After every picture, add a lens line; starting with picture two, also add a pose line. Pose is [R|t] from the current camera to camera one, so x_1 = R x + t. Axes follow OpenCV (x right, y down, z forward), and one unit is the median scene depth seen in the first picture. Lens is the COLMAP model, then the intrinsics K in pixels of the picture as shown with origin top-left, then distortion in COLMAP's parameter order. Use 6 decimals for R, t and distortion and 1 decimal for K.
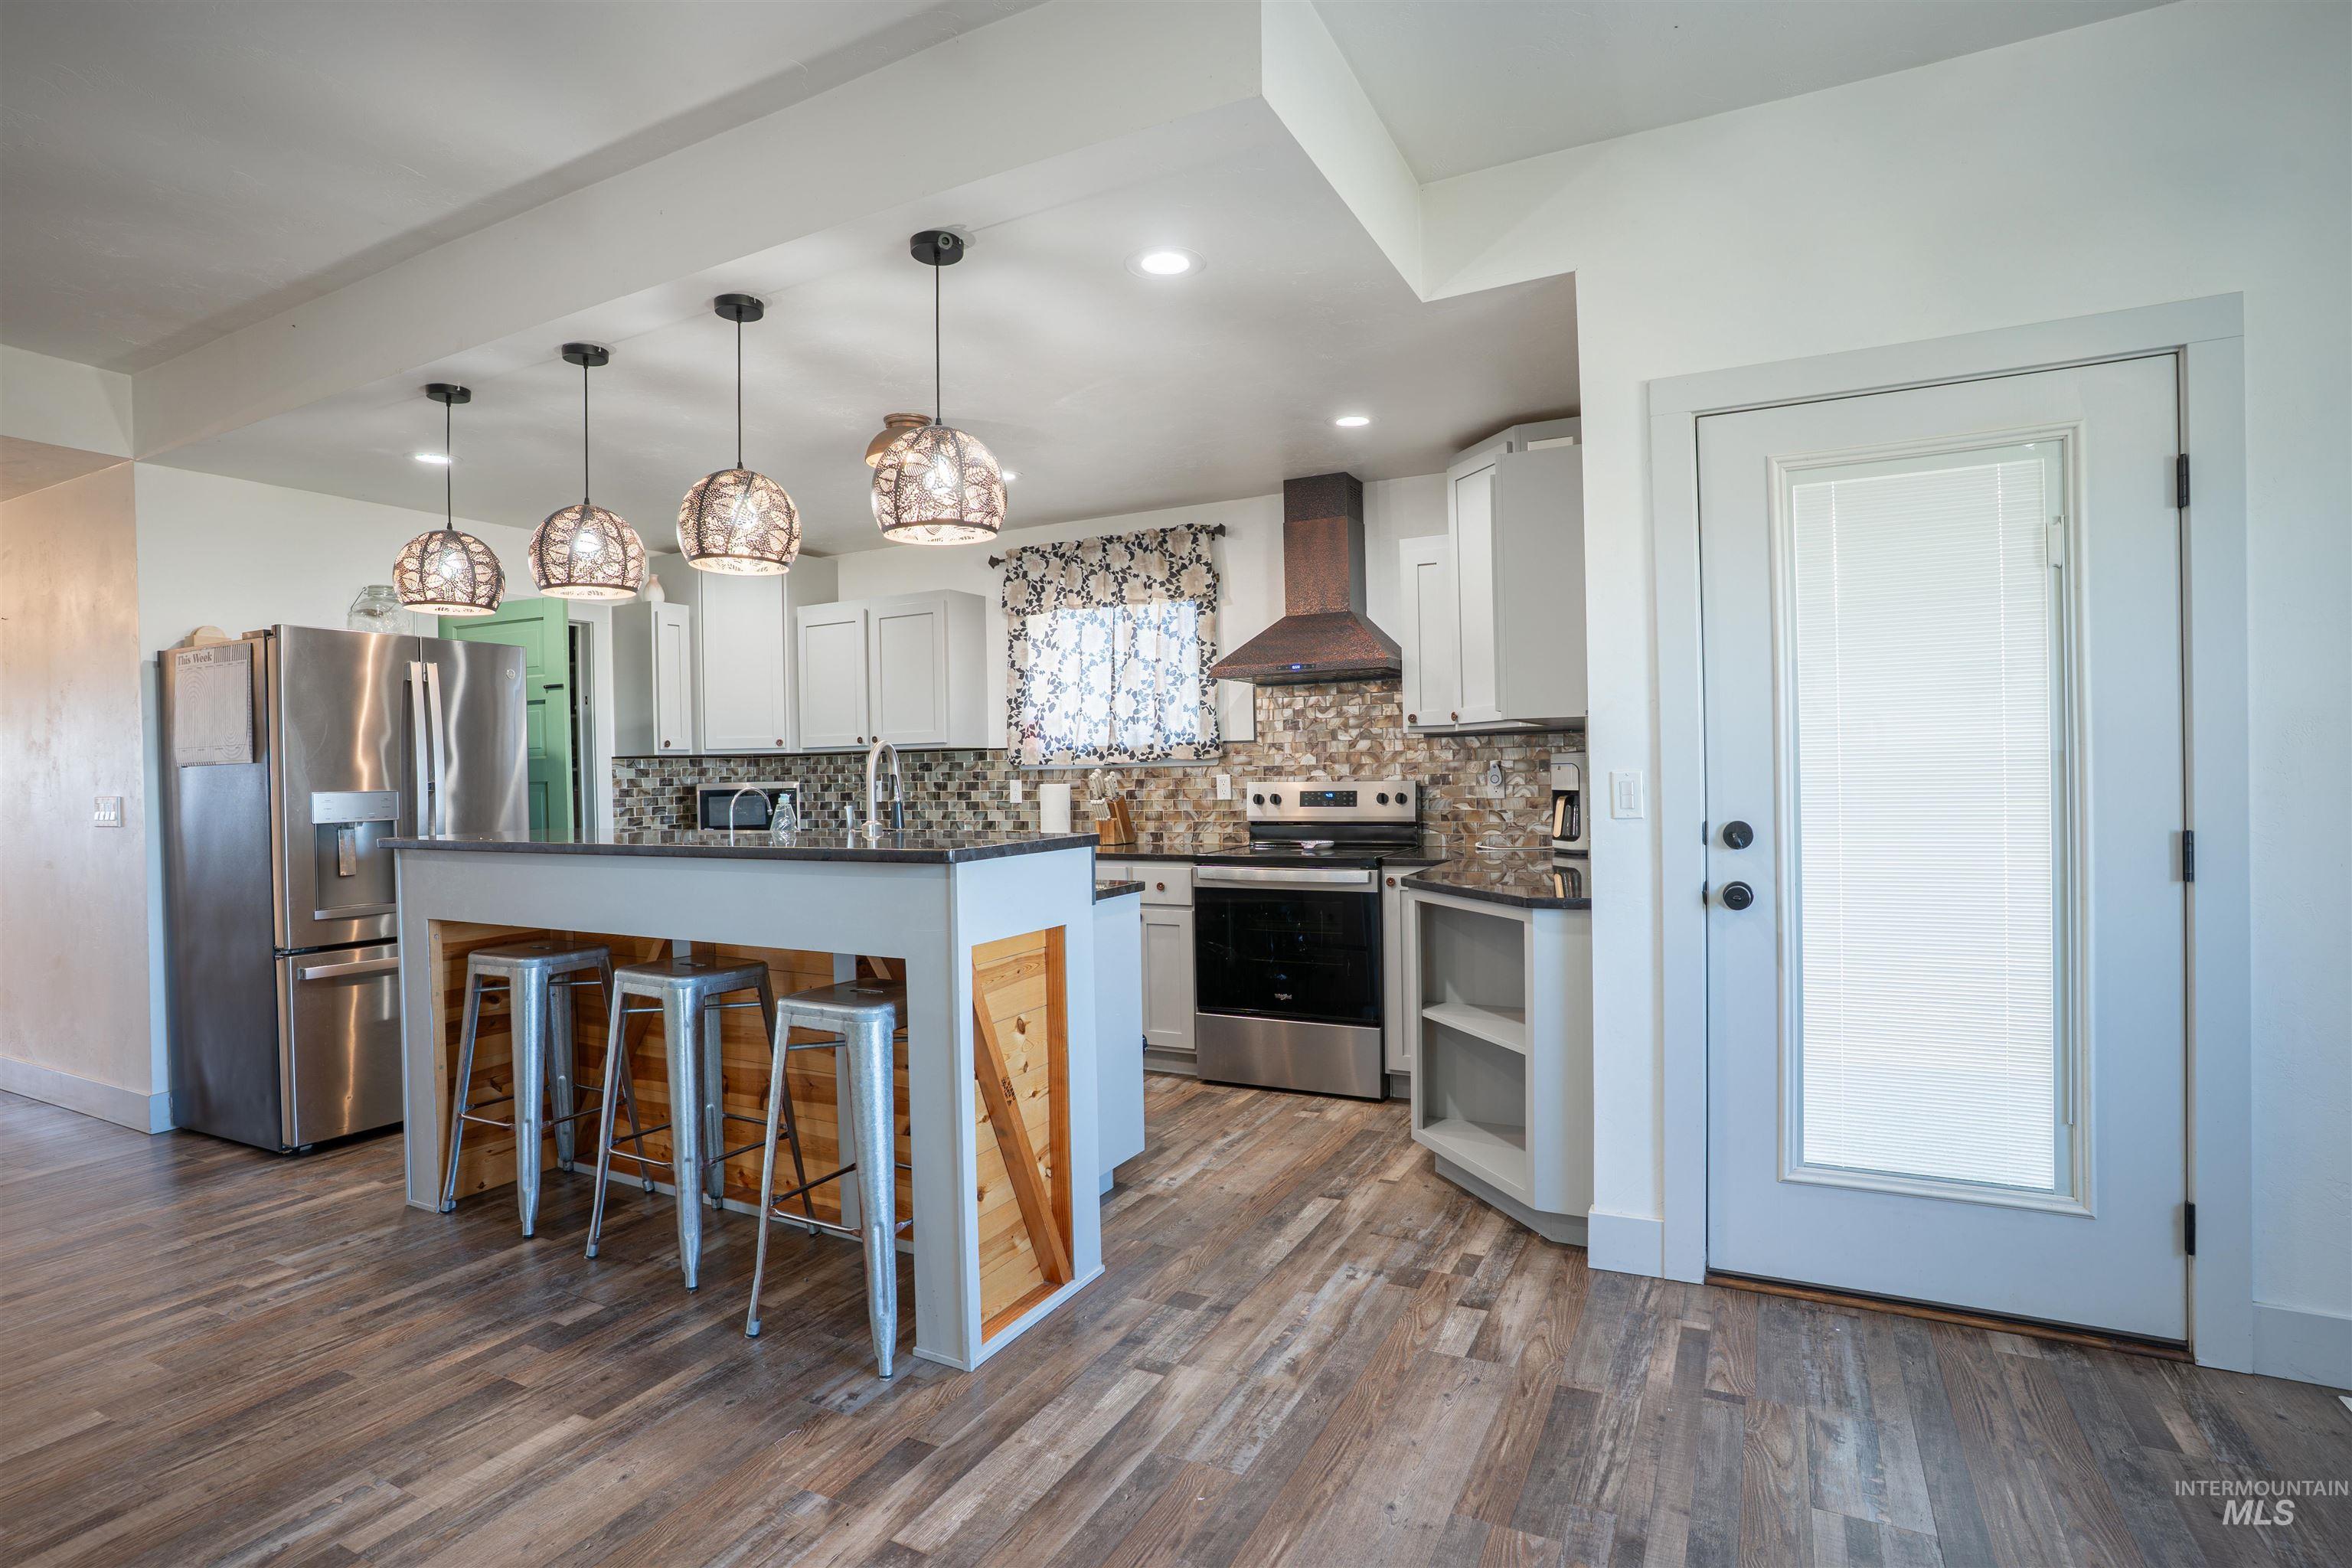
lens RADIAL K [[1166.0, 0, 1171.3], [0, 1166.0, 779.3], [0, 0, 1]] dist [-0.083542, 0.039957]
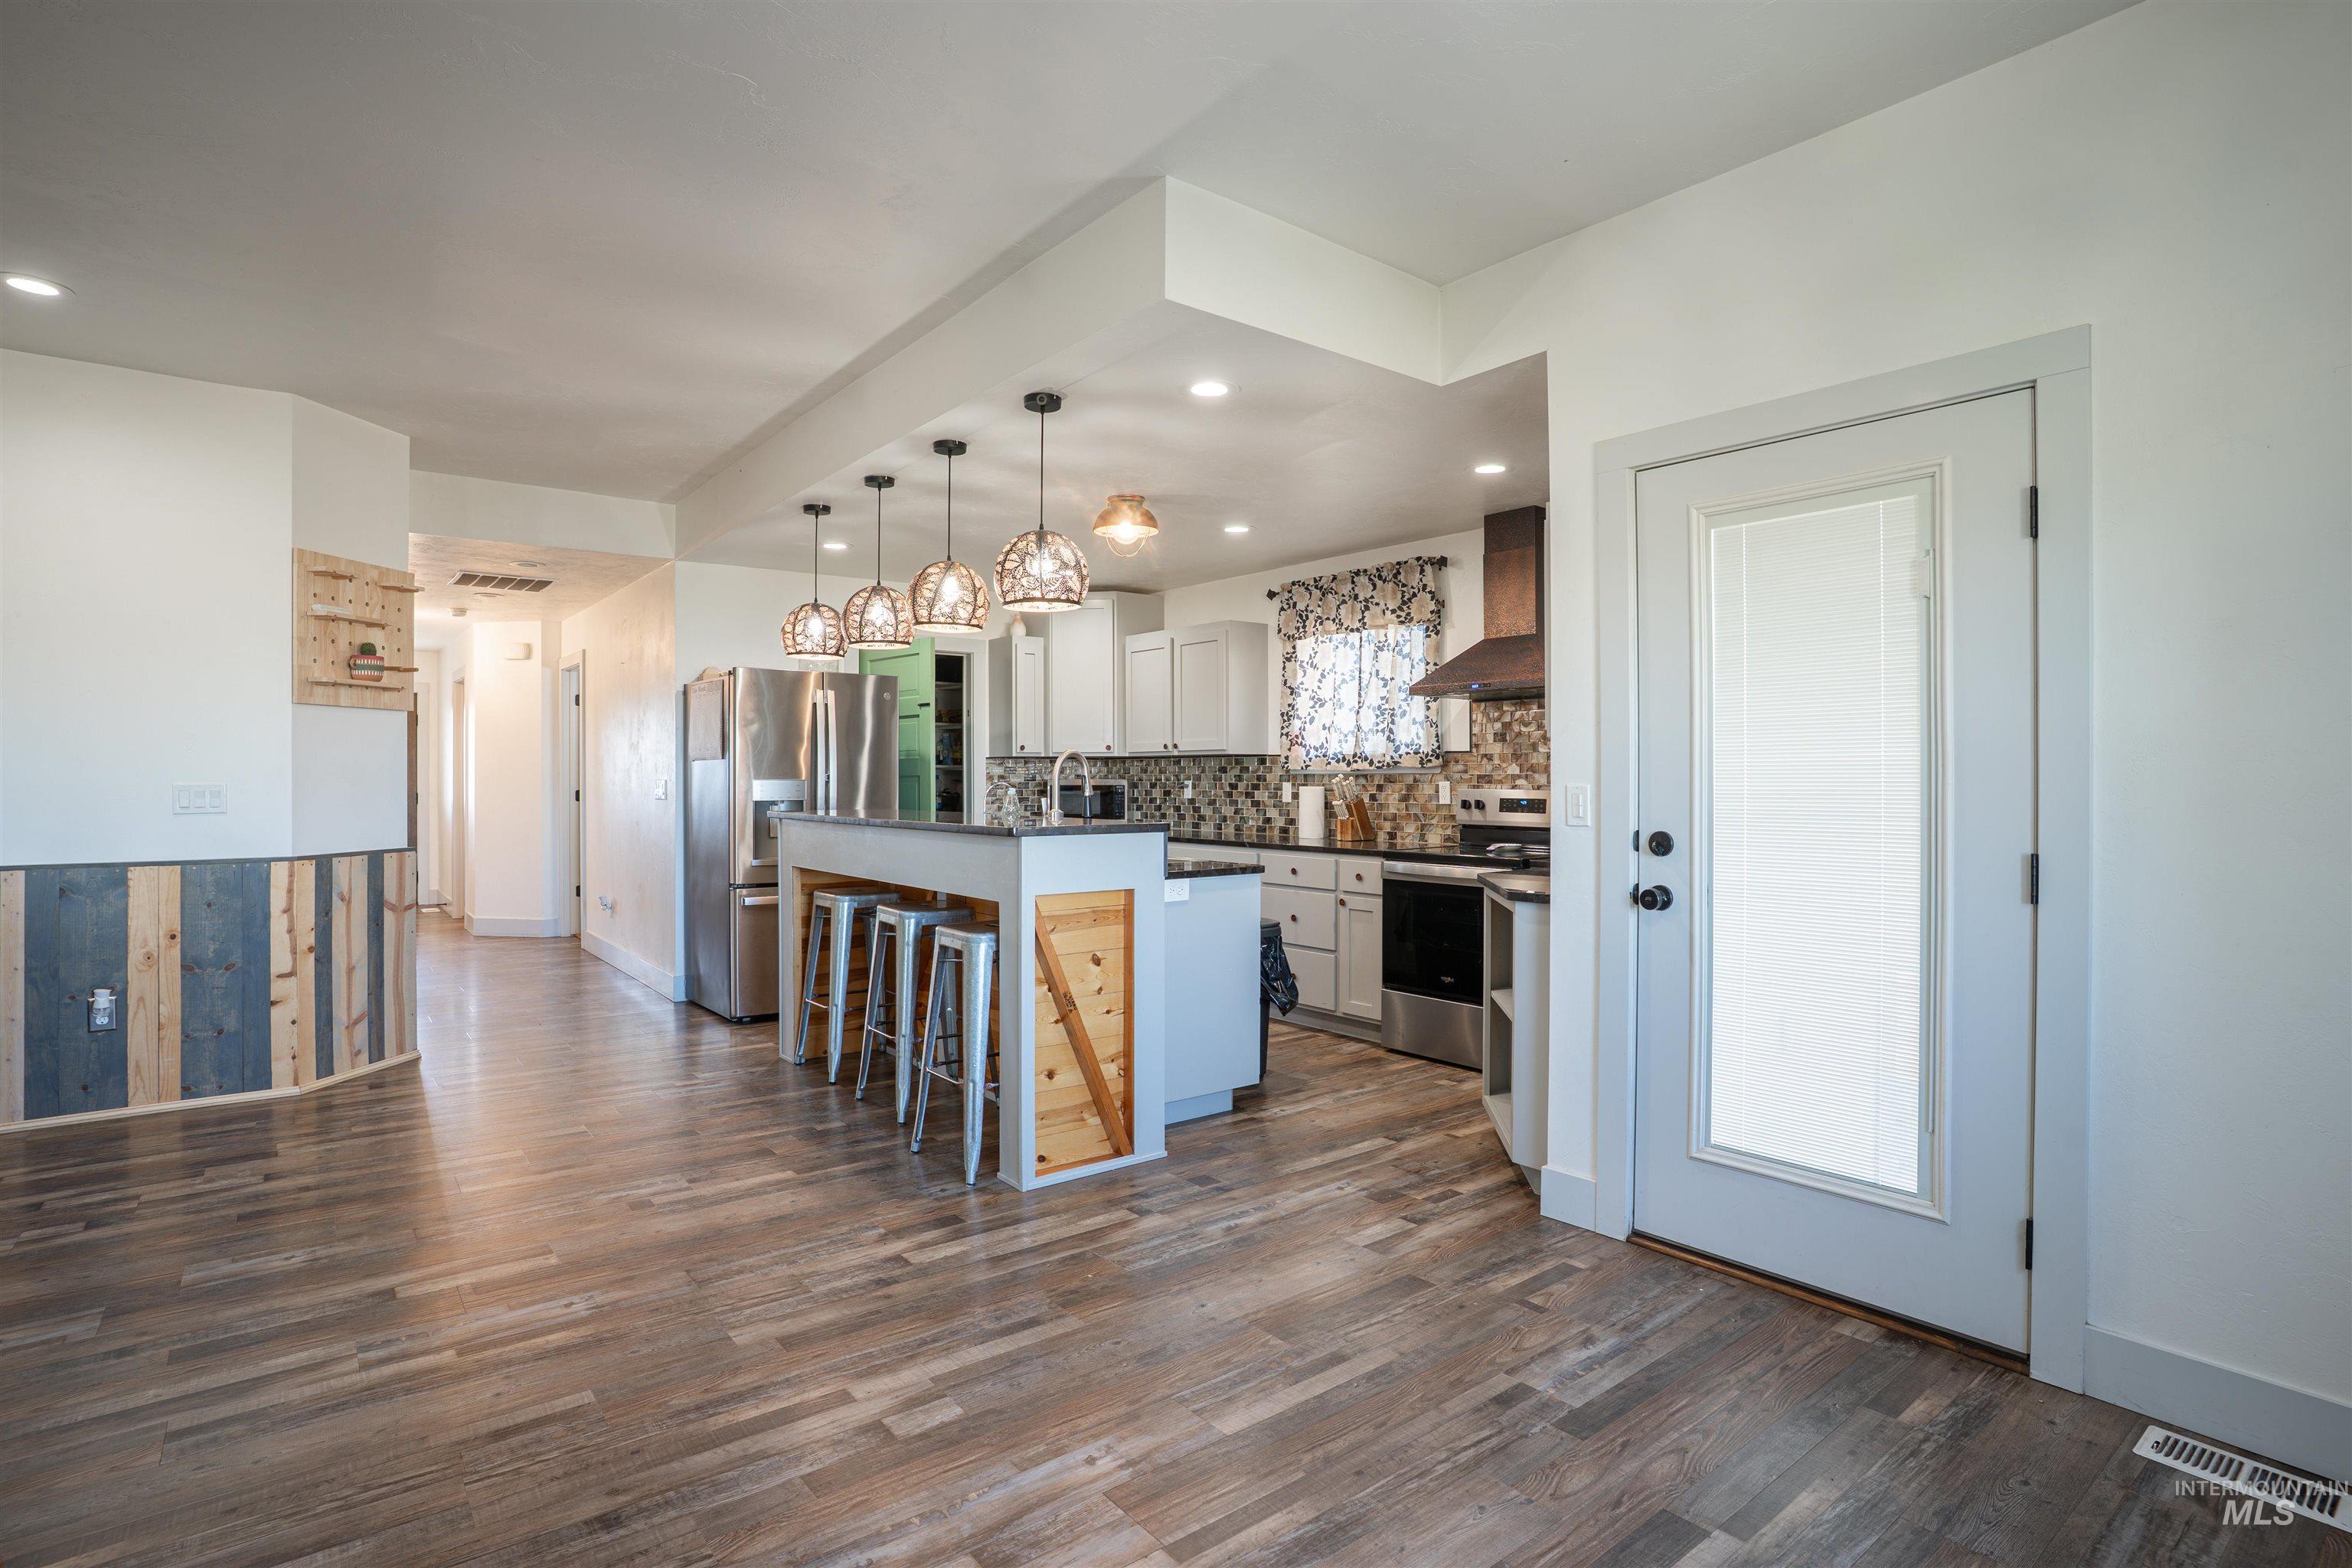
lens RADIAL K [[1166.0, 0, 1171.3], [0, 1166.0, 779.3], [0, 0, 1]] dist [-0.083542, 0.039957]
pose [[0.910138, 0.020931, -0.413775, 0.271947], [-0.021796, 0.999759, 0.002632, -0.003480], [0.413731, 0.006623, 0.910375, -0.115198]]
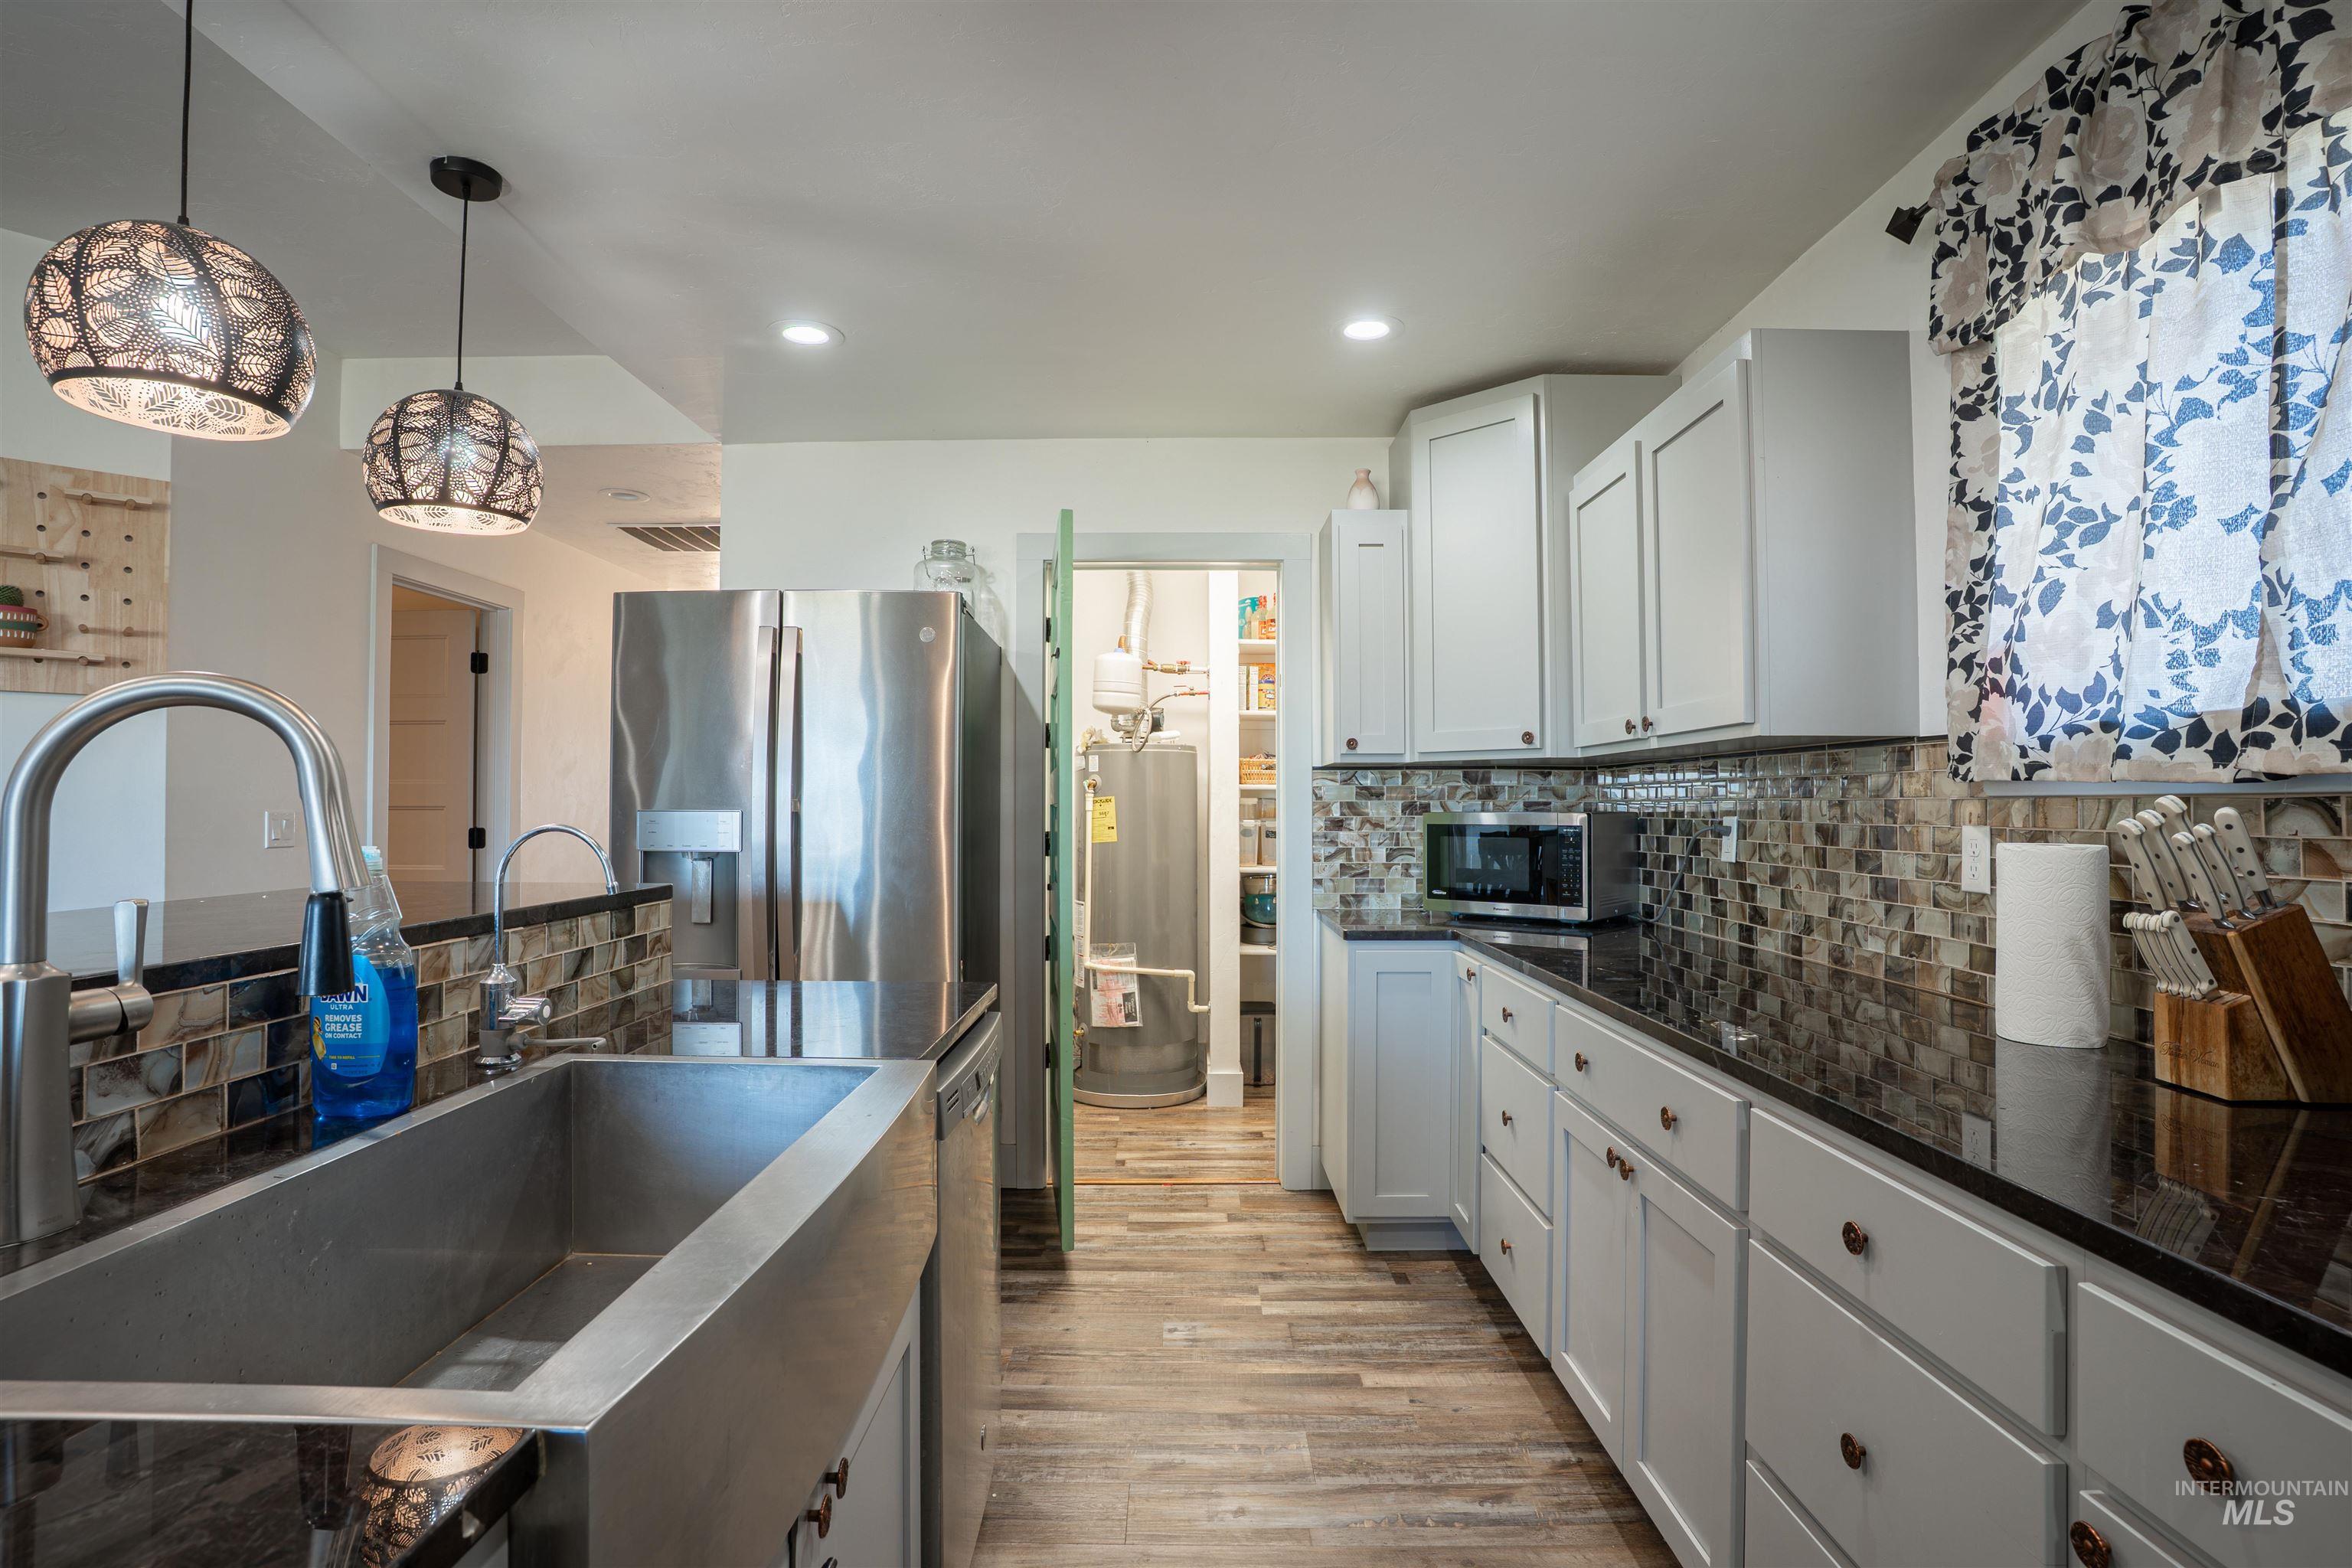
lens RADIAL K [[1166.0, 0, 1171.3], [0, 1166.0, 779.3], [0, 0, 1]] dist [-0.083542, 0.039957]
pose [[0.452225, 0.001058, -0.891903, 0.063644], [-0.018745, 0.999790, -0.008319, -0.006677], [0.891707, 0.020481, 0.452149, 0.718552]]
